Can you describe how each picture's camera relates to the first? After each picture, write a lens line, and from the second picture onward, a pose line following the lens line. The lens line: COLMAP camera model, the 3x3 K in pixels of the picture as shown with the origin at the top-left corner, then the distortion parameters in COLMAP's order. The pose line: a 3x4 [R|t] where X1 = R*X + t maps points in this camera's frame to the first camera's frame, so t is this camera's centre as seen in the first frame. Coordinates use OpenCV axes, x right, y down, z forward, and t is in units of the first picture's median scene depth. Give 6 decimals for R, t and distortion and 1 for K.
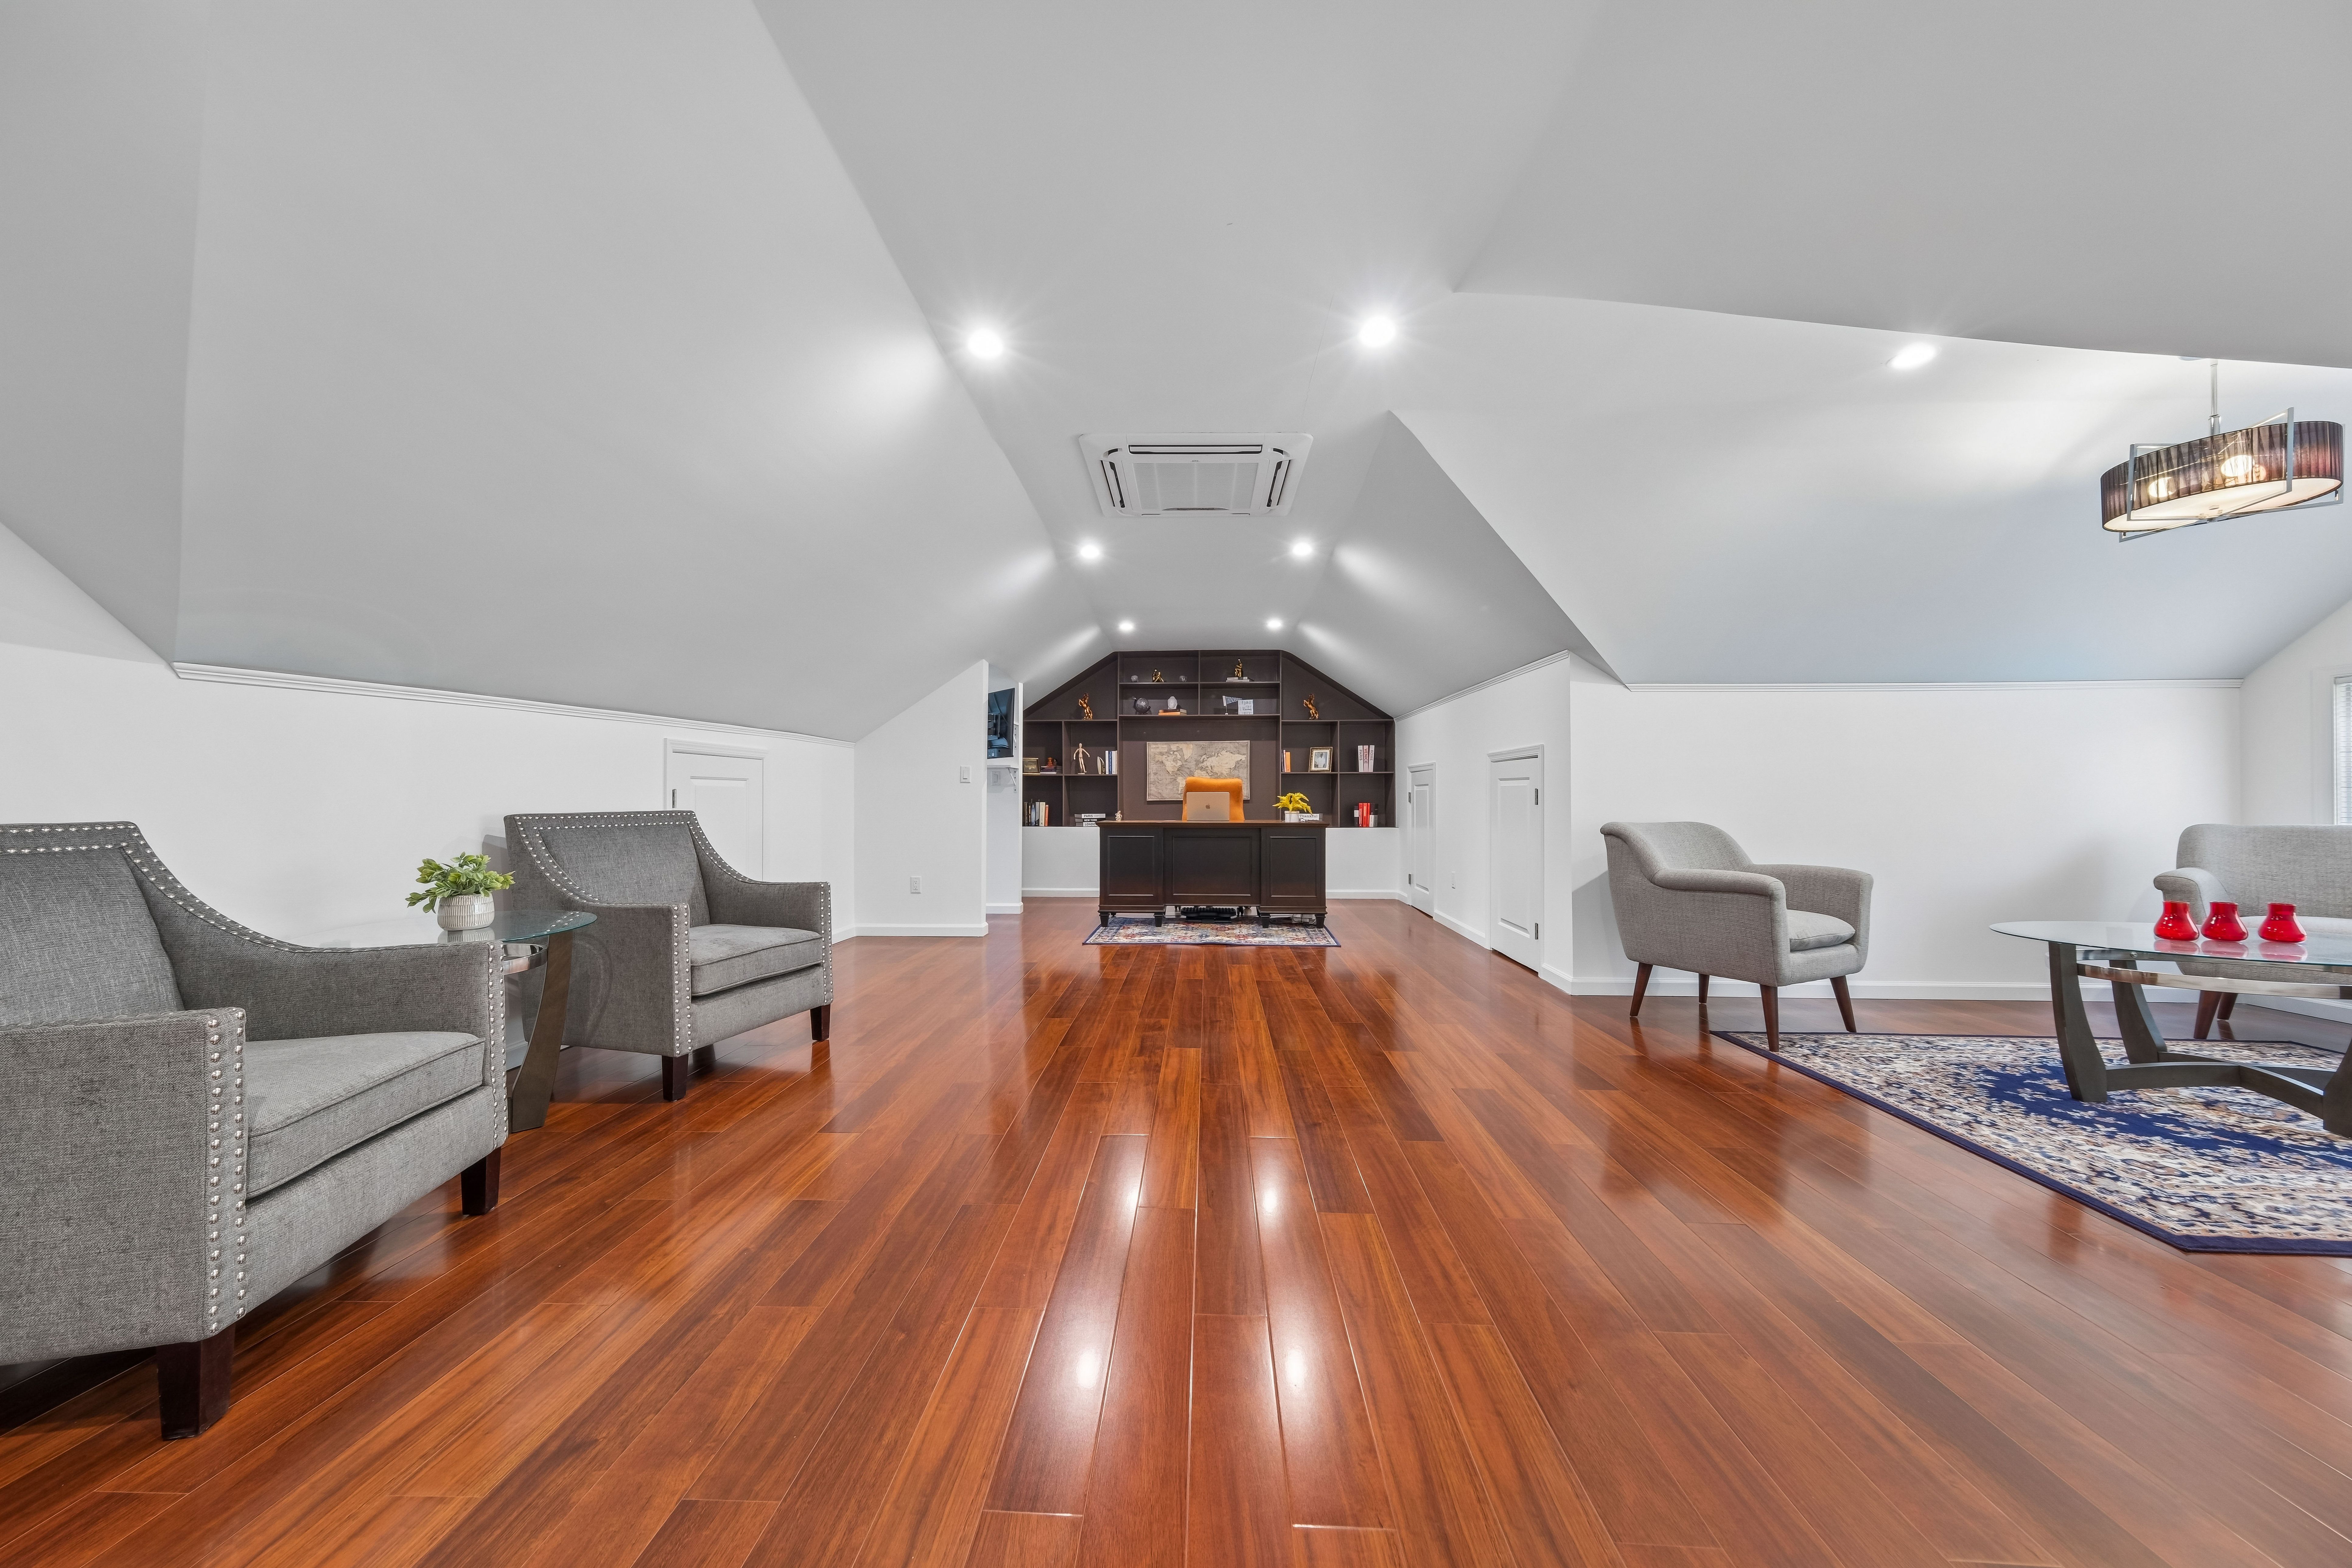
lens RADIAL K [[798.6, 0, 1176.6], [0, 798.6, 792.3], [0, 0, 1]] dist [-0.000877, 0.004695]
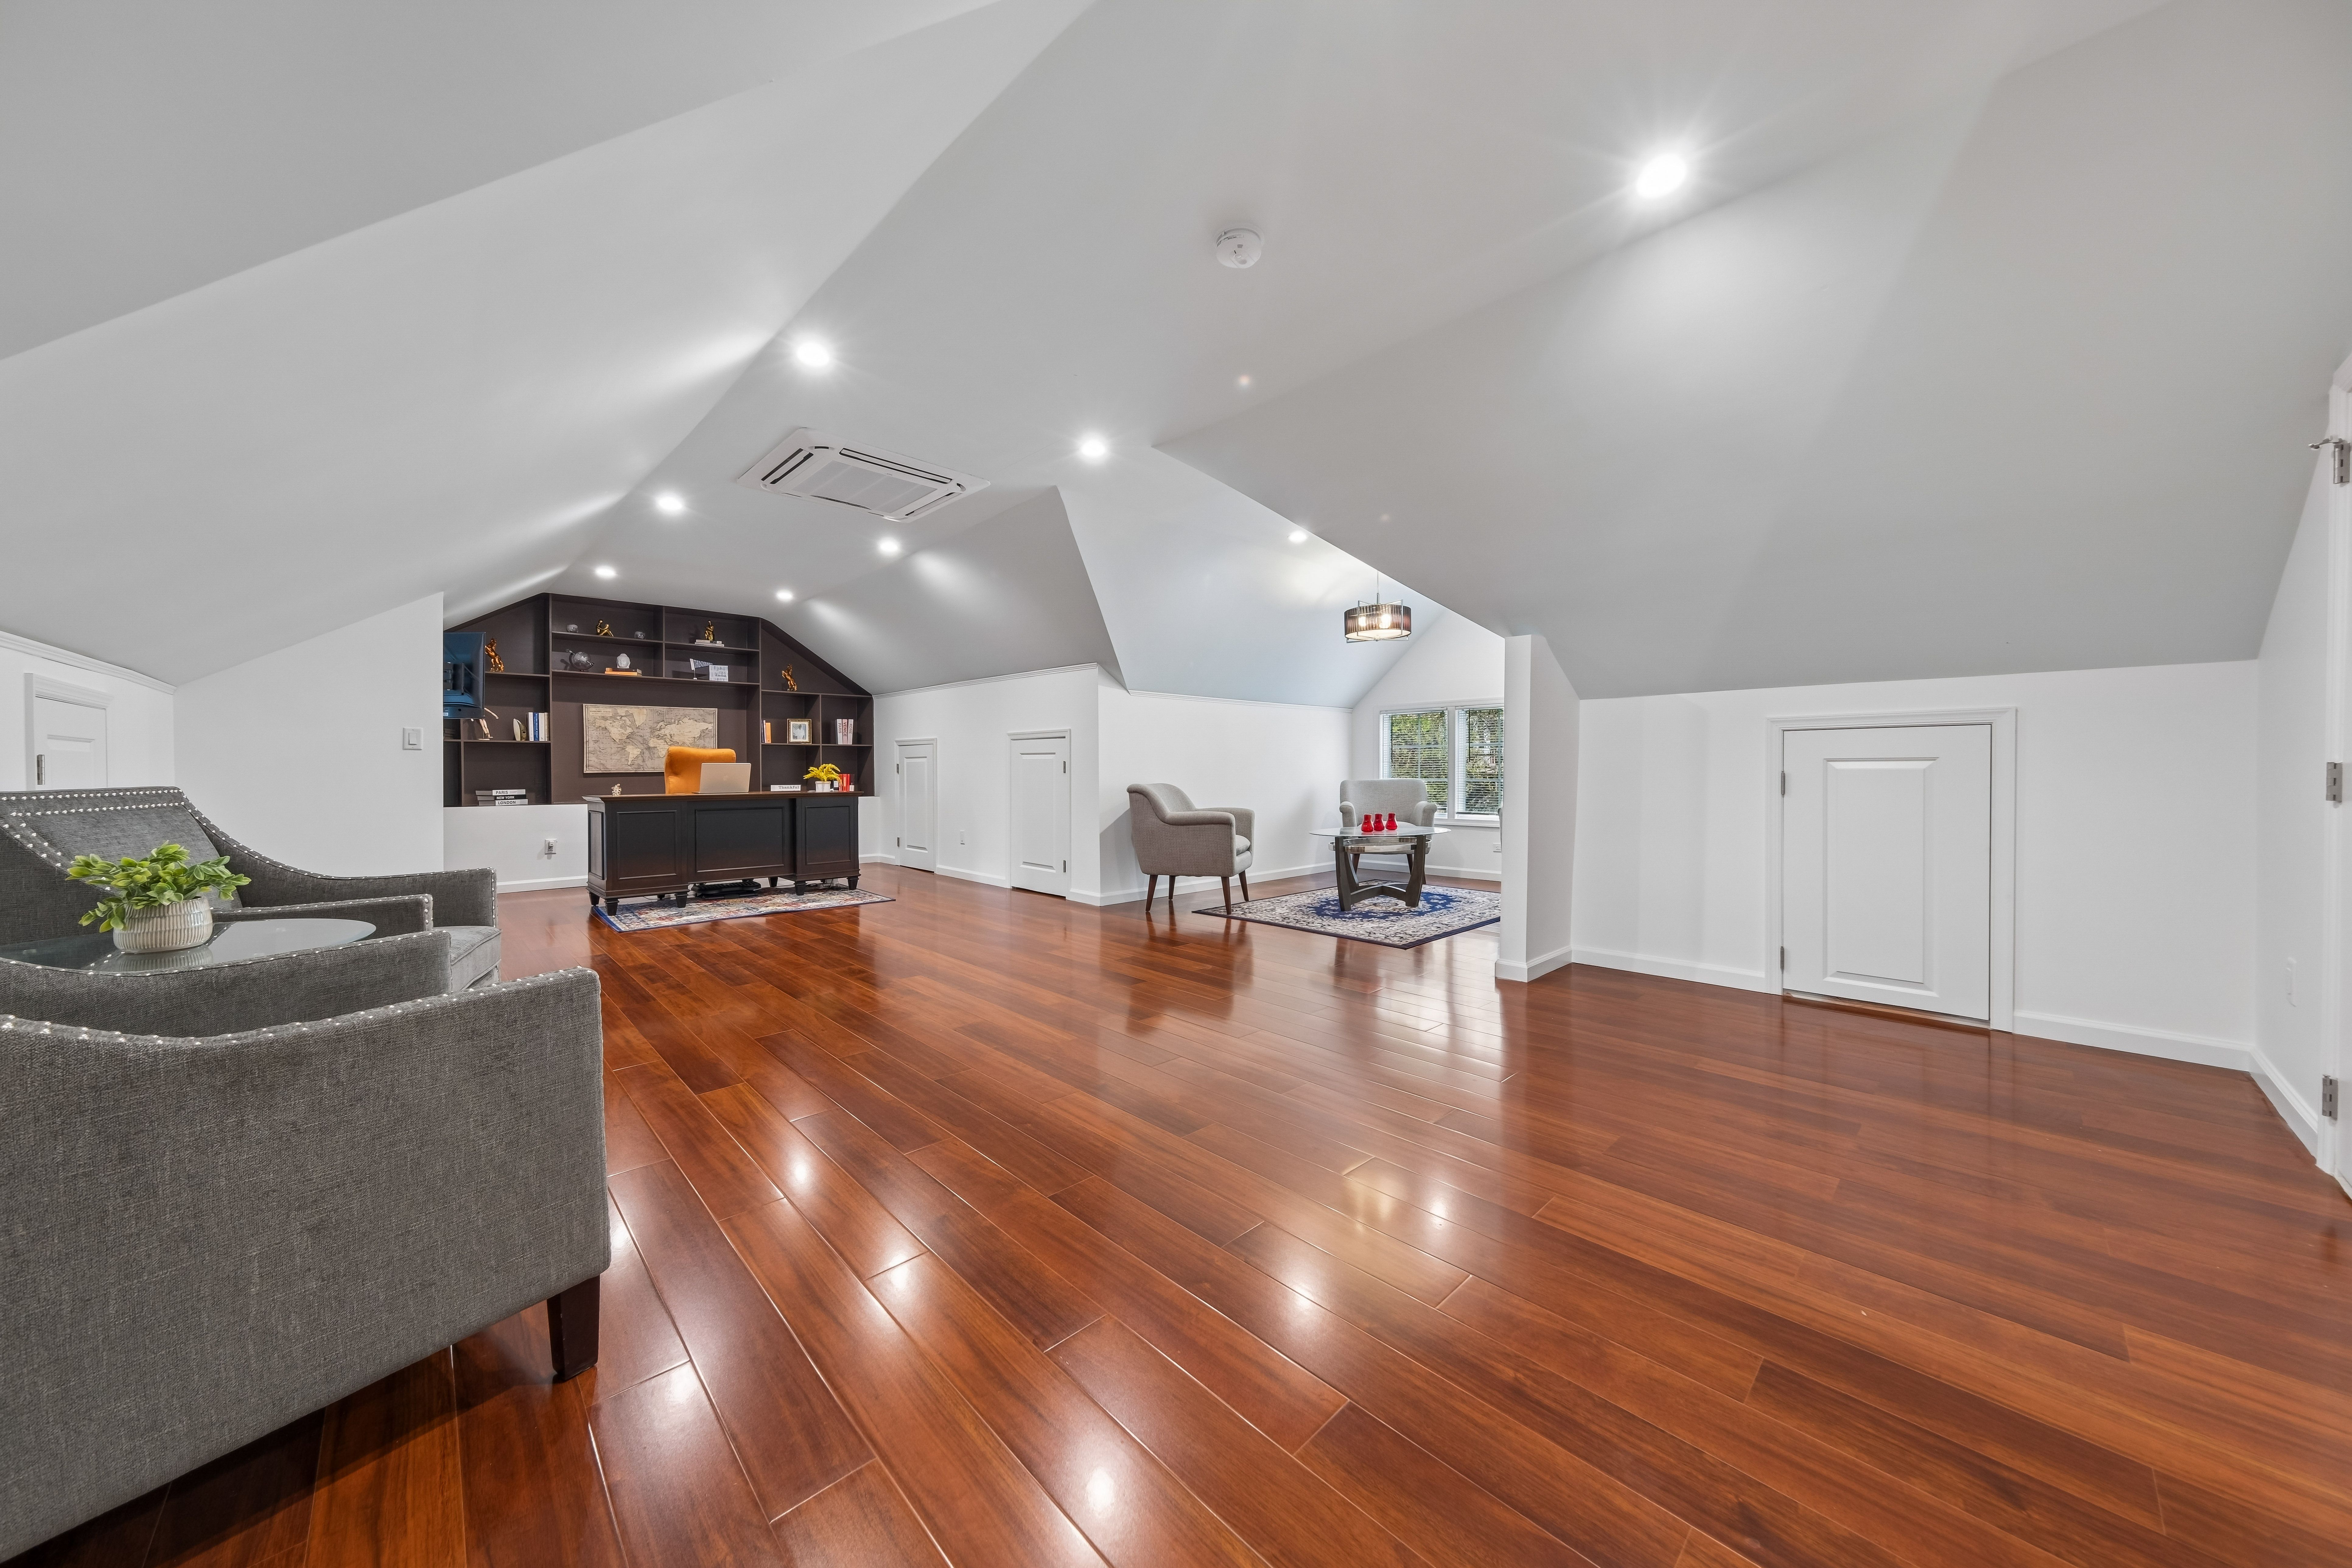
lens RADIAL K [[802.2, 0, 1163.8], [0, 802.2, 777.3], [0, 0, 1]] dist [-0.001433, 0.000004]
pose [[0.702189, -0.009631, 0.711926, -0.298335], [-0.001569, 0.999885, 0.015074, 0.001745], [-0.711989, -0.011702, 0.702093, -0.055557]]
